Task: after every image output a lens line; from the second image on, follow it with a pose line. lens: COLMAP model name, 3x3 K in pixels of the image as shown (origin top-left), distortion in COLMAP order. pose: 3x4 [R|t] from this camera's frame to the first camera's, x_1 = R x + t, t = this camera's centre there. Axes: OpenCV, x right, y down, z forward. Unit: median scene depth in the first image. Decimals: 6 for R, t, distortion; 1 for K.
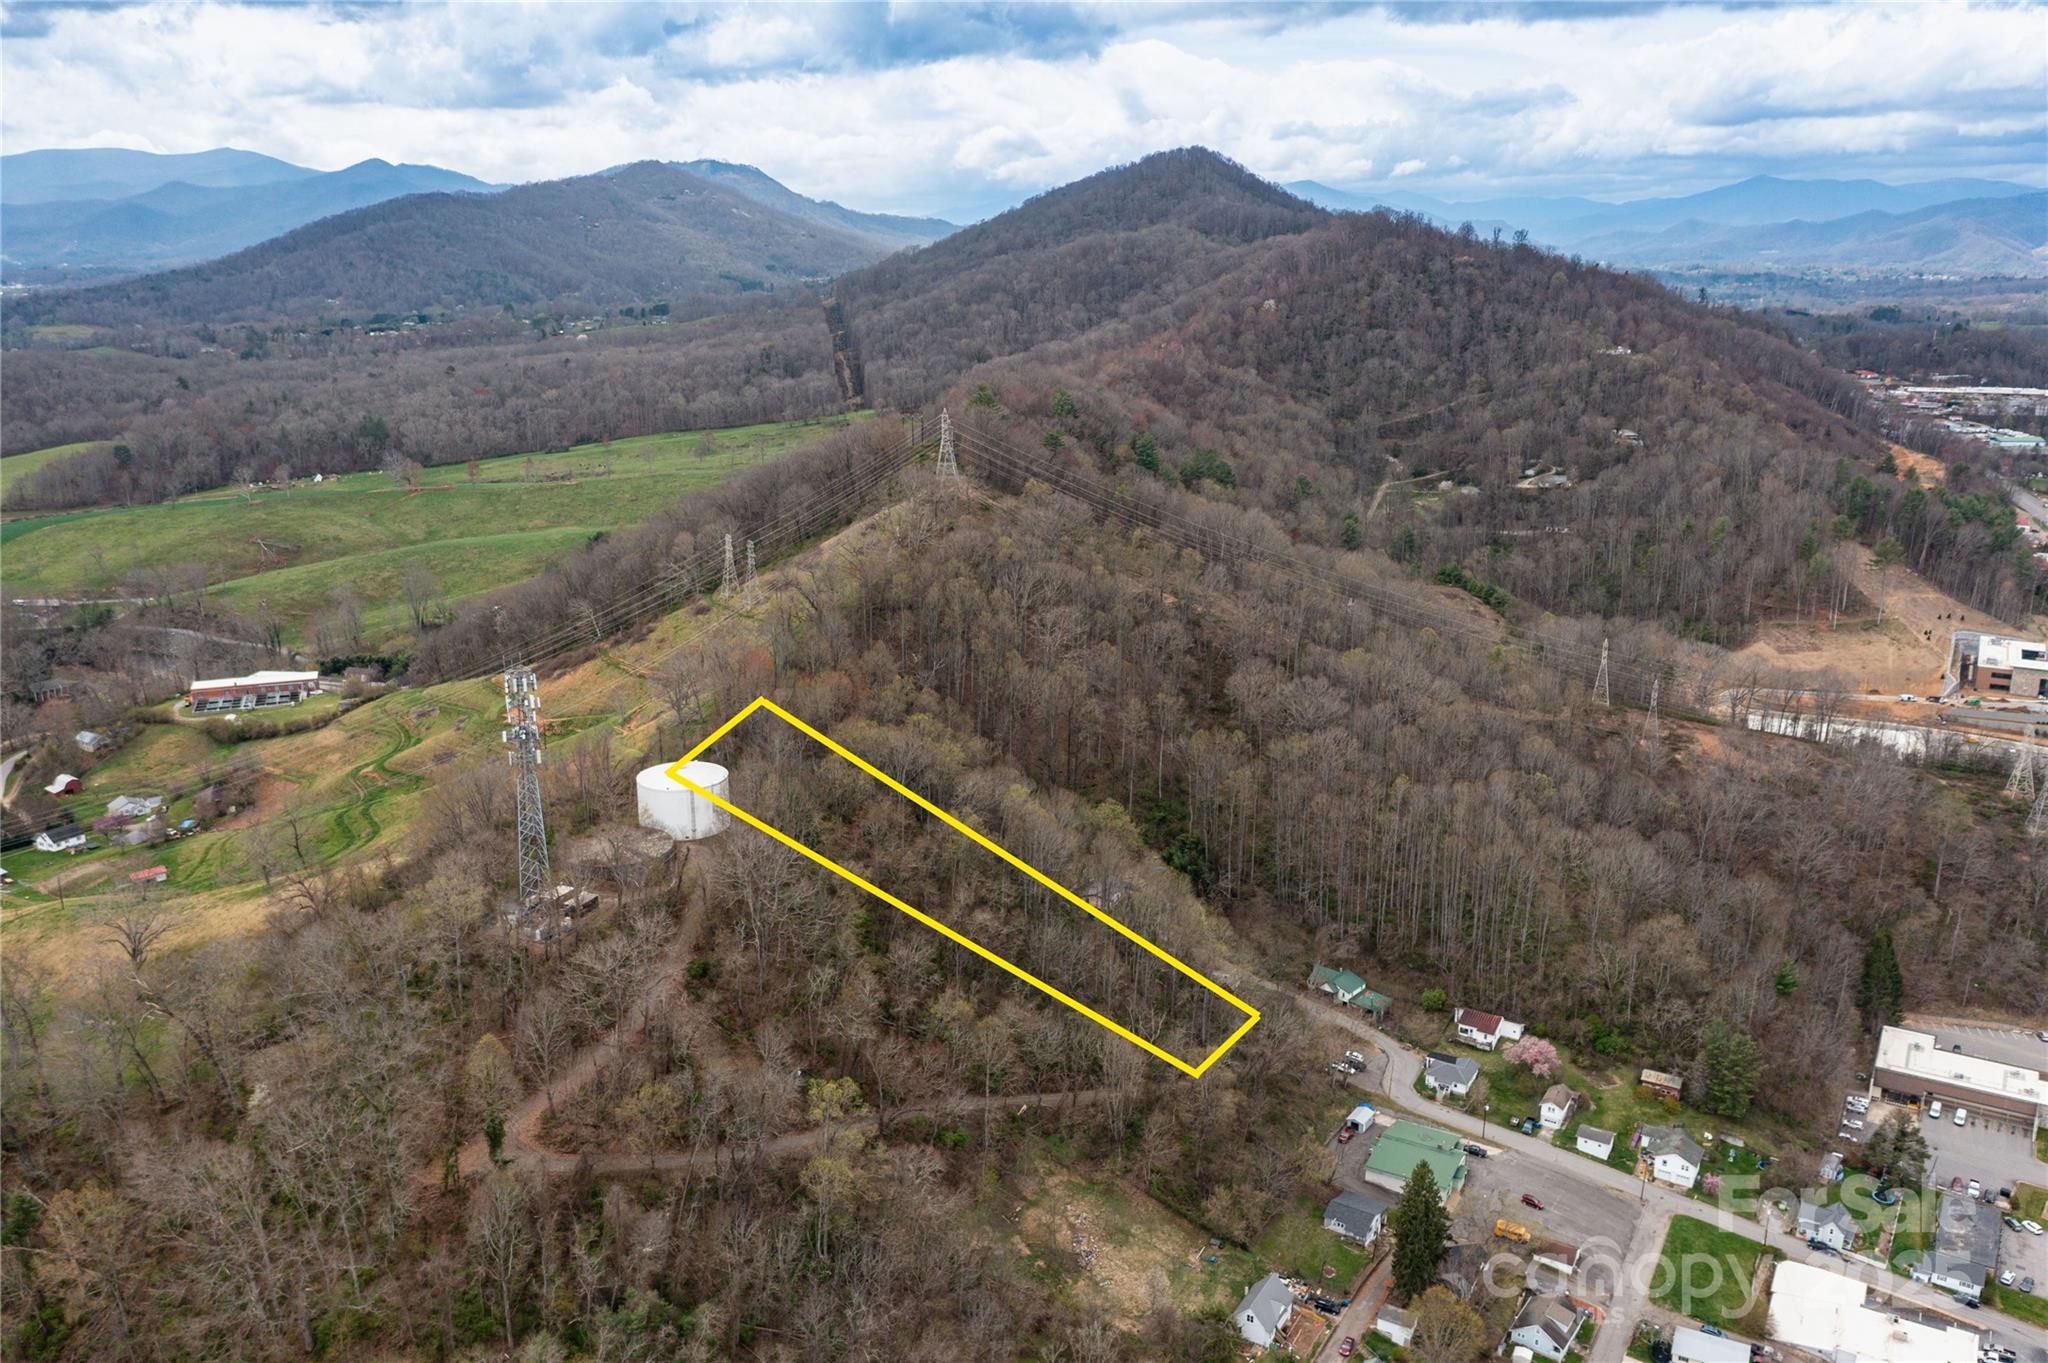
lens RADIAL K [[1637.2, 0, 1032.2], [0, 1637.2, 672.8], [0, 0, 1]] dist [-0.007120, 0.005499]
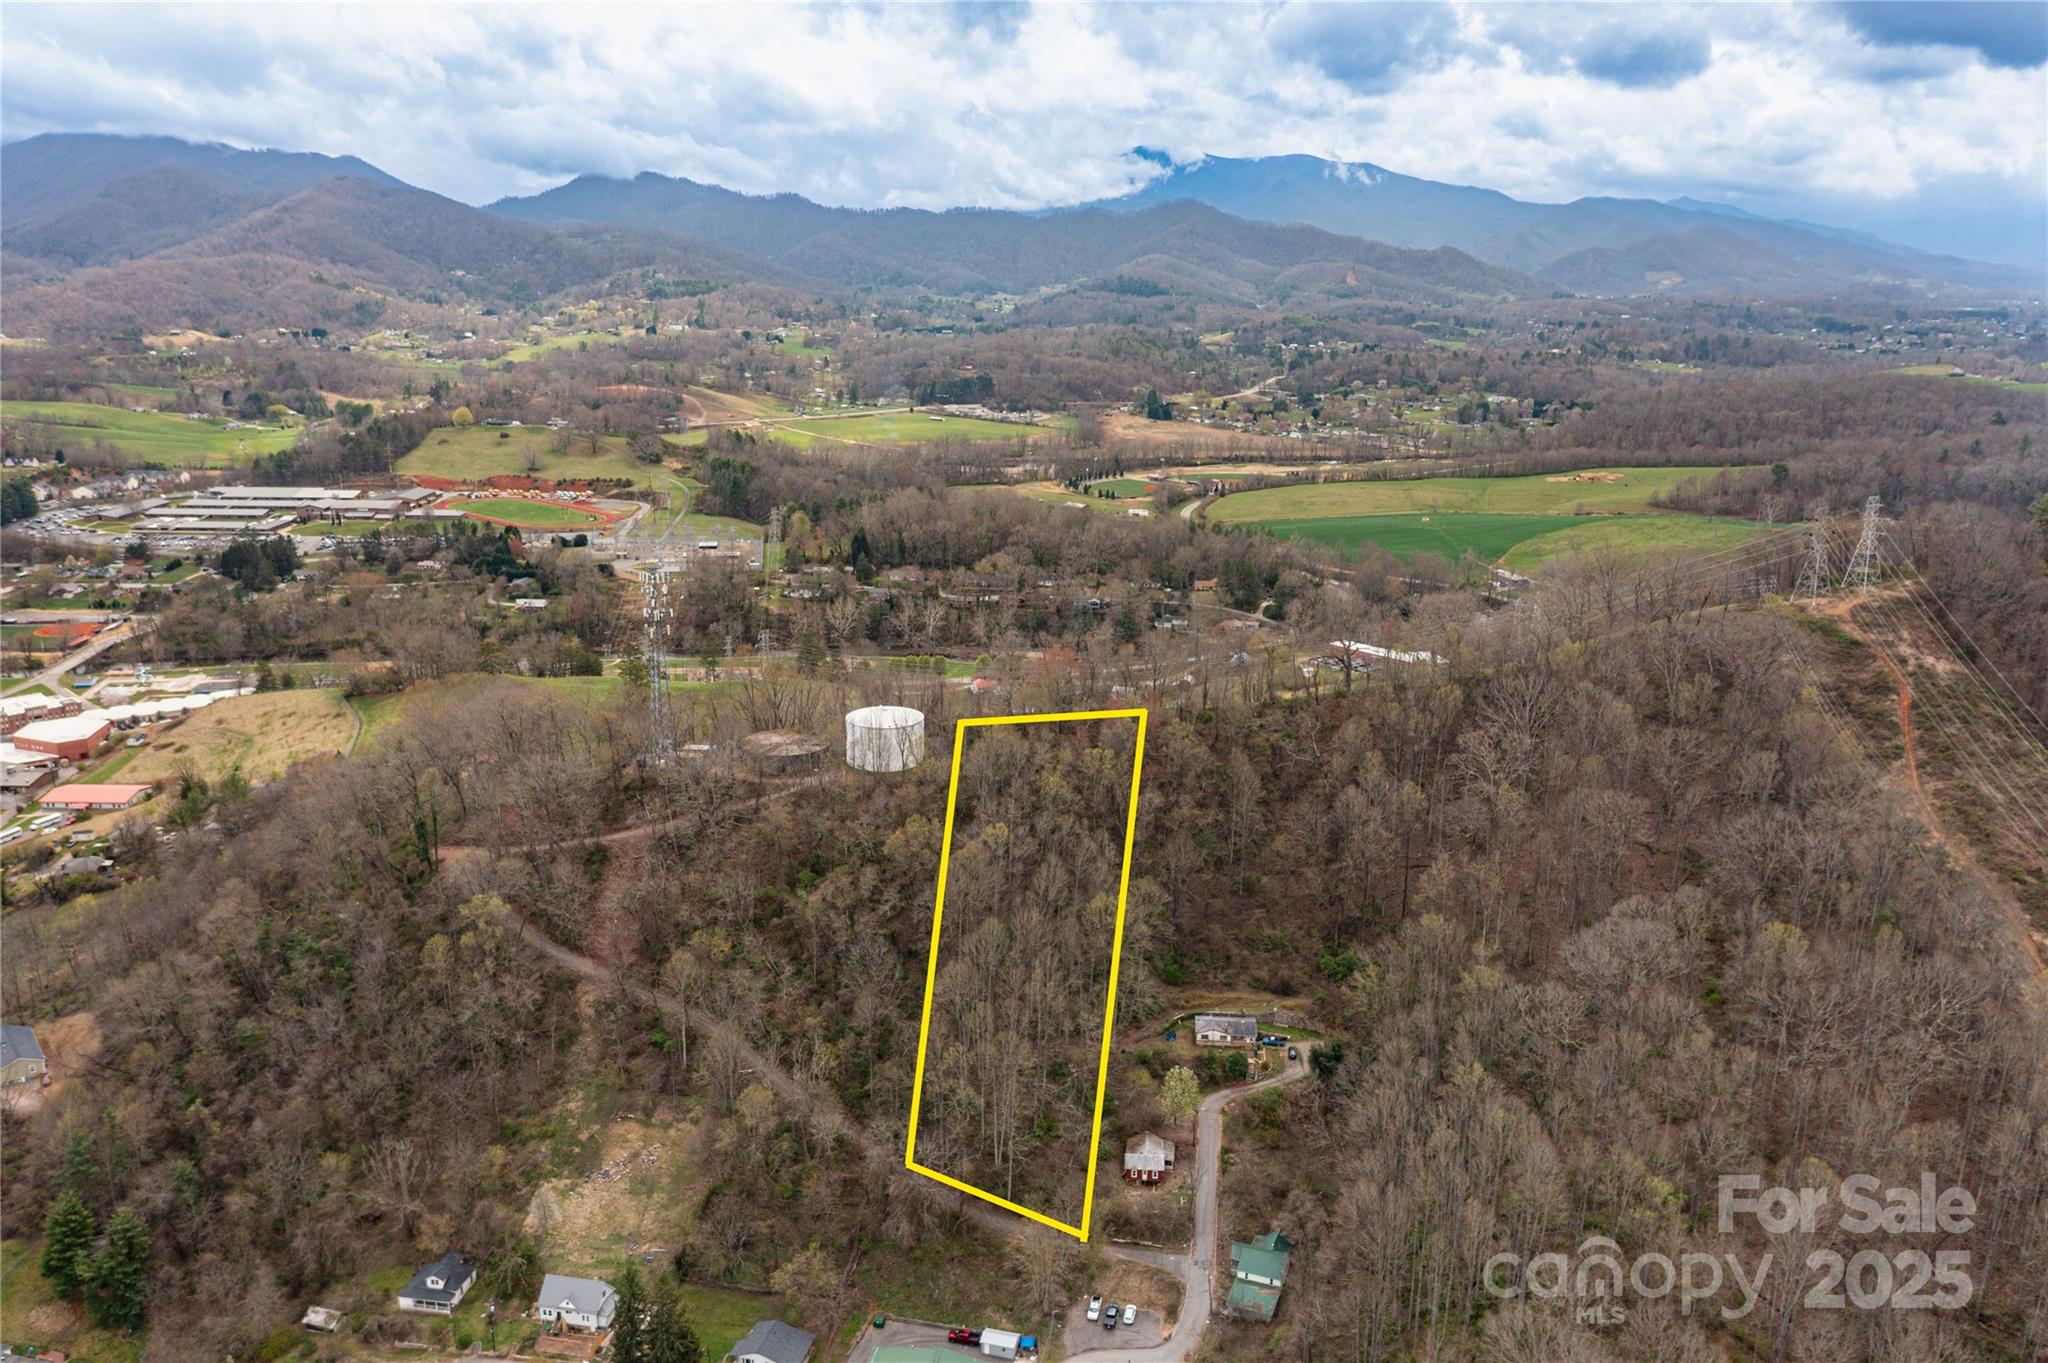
lens RADIAL K [[1643.2, 0, 1024.0], [0, 1643.2, 681.5], [0, 0, 1]] dist [-0.000924, 0.002657]
pose [[0.321199, 0.241485, -0.915705, 0.259164], [-0.254261, 0.953429, 0.162247, -0.051653], [0.912240, 0.180714, 0.367641, 0.194969]]
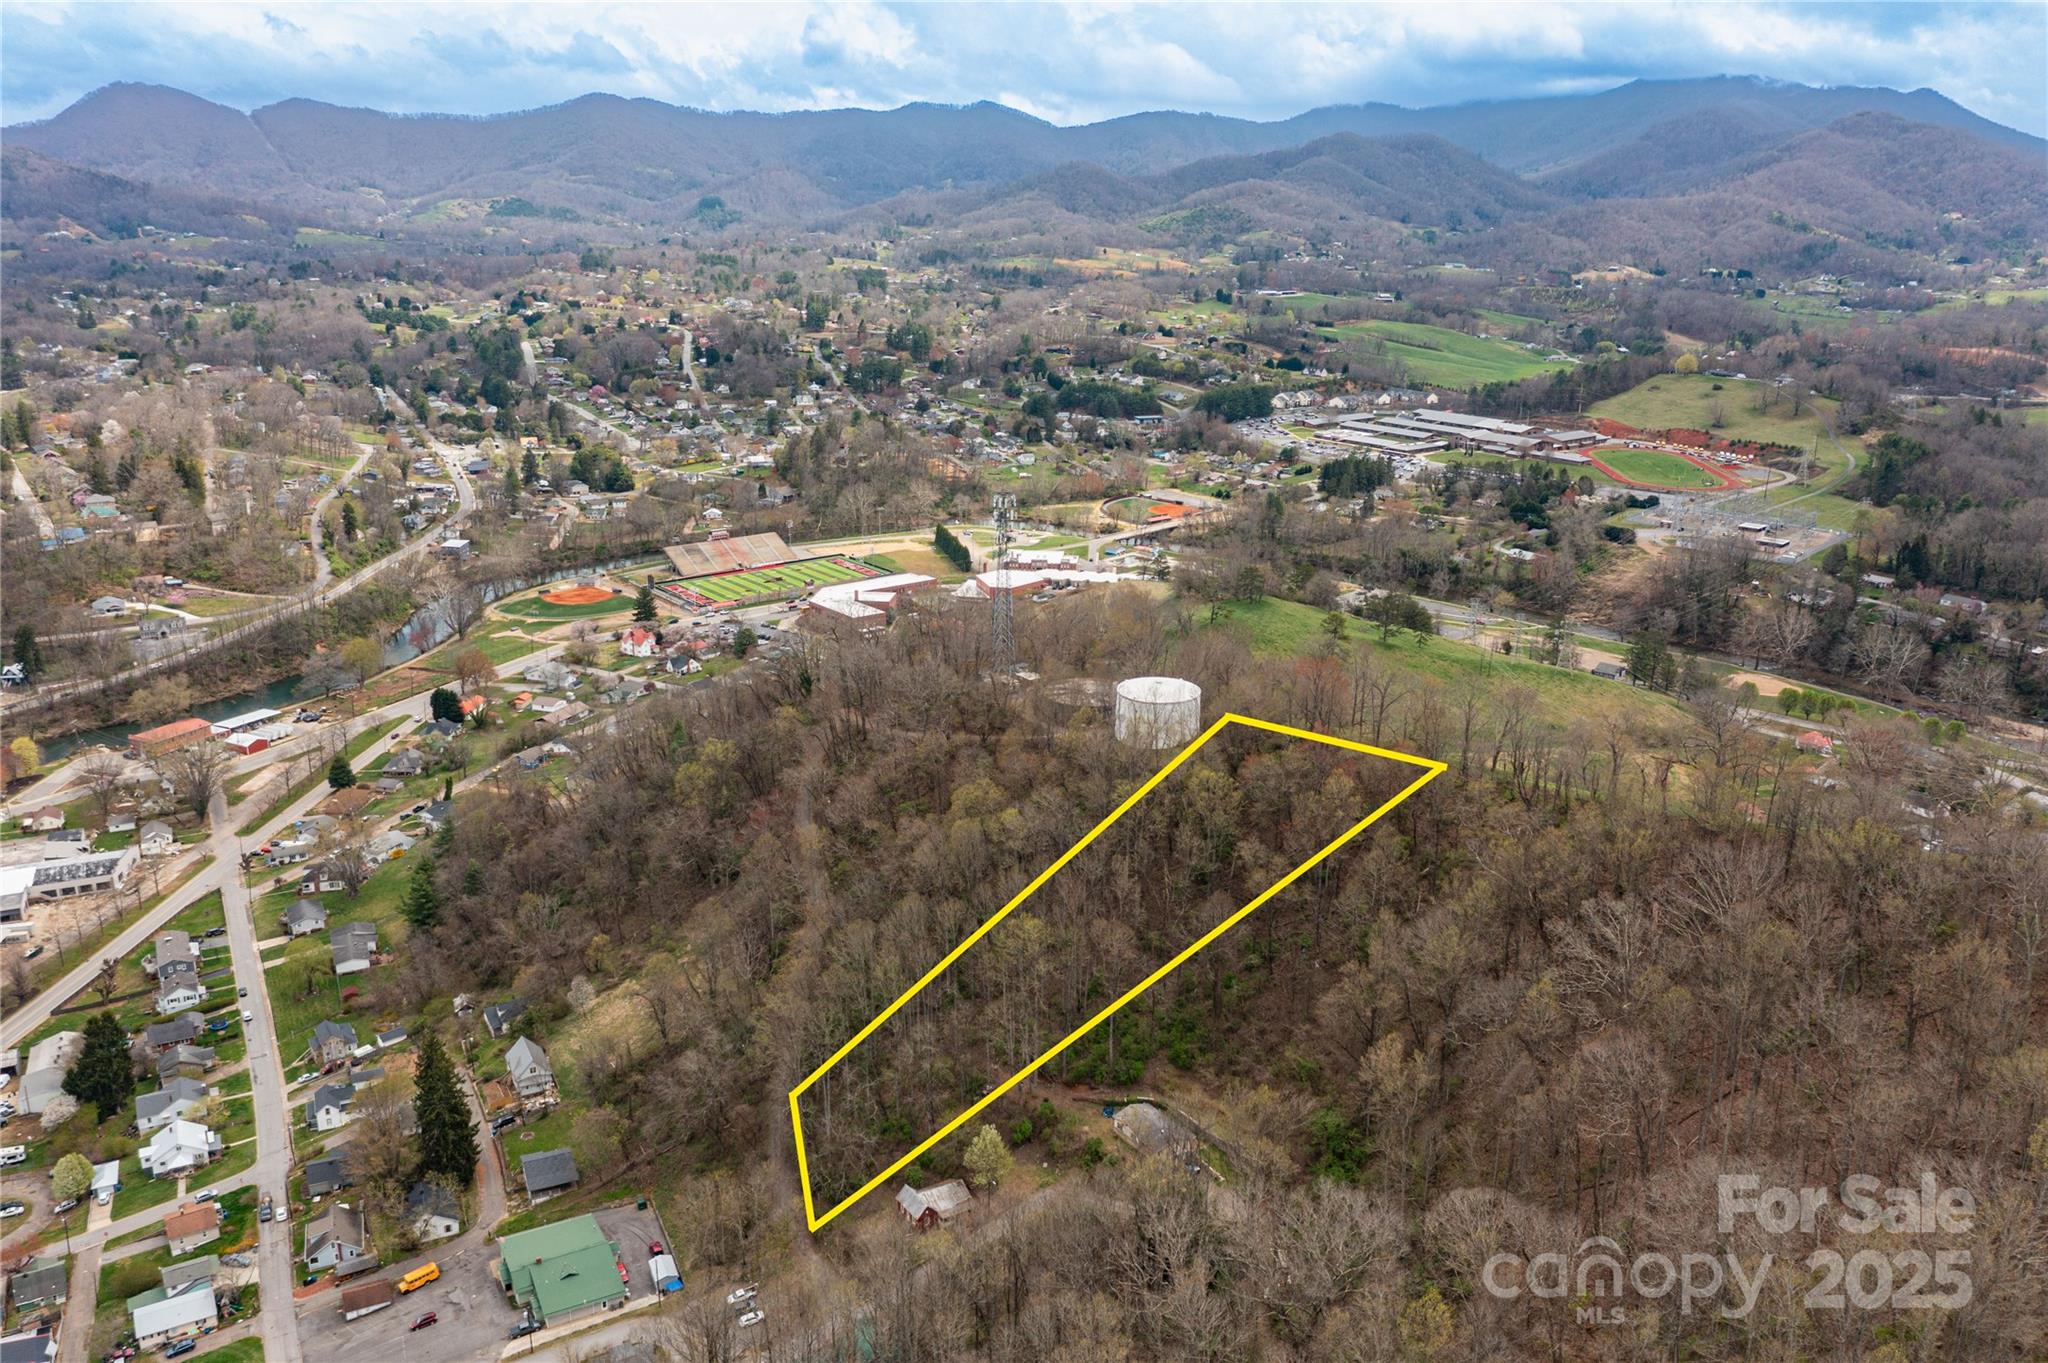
lens RADIAL K [[1637.2, 0, 1032.2], [0, 1637.2, 672.8], [0, 0, 1]] dist [-0.007120, 0.005499]
pose [[-0.541364, 0.238388, -0.806285, 0.205505], [-0.226685, 0.882069, 0.412998, -0.110002], [0.809653, 0.406355, -0.423482, 0.409285]]
